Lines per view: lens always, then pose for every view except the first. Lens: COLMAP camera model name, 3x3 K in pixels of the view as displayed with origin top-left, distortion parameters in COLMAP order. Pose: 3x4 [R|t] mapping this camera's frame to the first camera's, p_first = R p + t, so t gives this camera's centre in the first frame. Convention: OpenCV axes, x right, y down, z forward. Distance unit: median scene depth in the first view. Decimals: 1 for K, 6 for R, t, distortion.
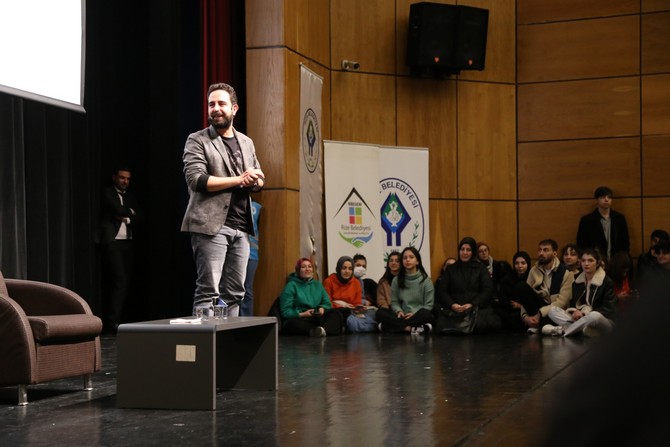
lens RADIAL K [[1137.7, 0, 335.0], [0, 1137.7, 223.5], [0, 0, 1]] dist [0.239269, 0.035952]
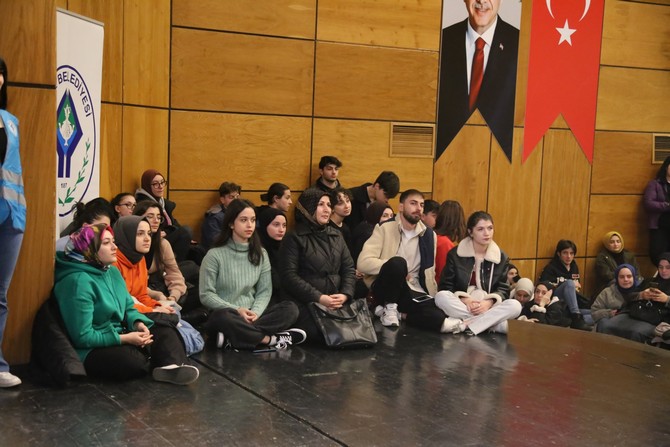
lens RADIAL K [[994.6, 0, 335.0], [0, 994.6, 223.5], [0, 0, 1]] dist [0.189694, 0.009635]
pose [[0.667265, -0.025812, 0.744373, -0.264290], [-0.077485, 0.991571, 0.103843, -0.023879], [-0.740779, -0.126969, 0.659641, 0.544550]]
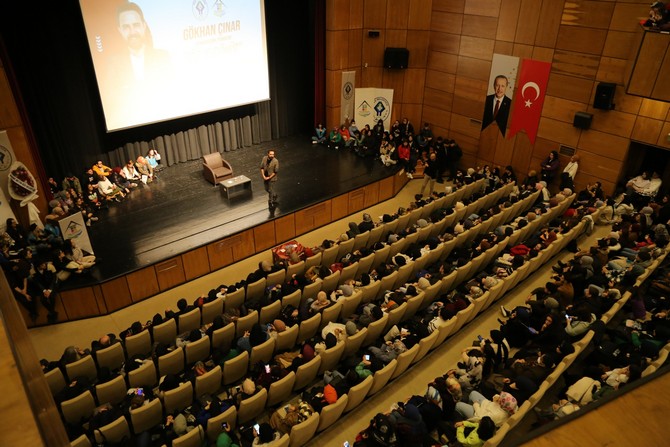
lens RADIAL K [[465.6, 0, 335.0], [0, 465.6, 223.5], [0, 0, 1]] dist [-0.035542, 0.000199]
pose [[0.856645, 0.275773, -0.436014, 0.685828], [-0.006466, 0.850815, 0.525426, -0.474502], [0.515865, -0.447285, 0.730629, -0.303000]]
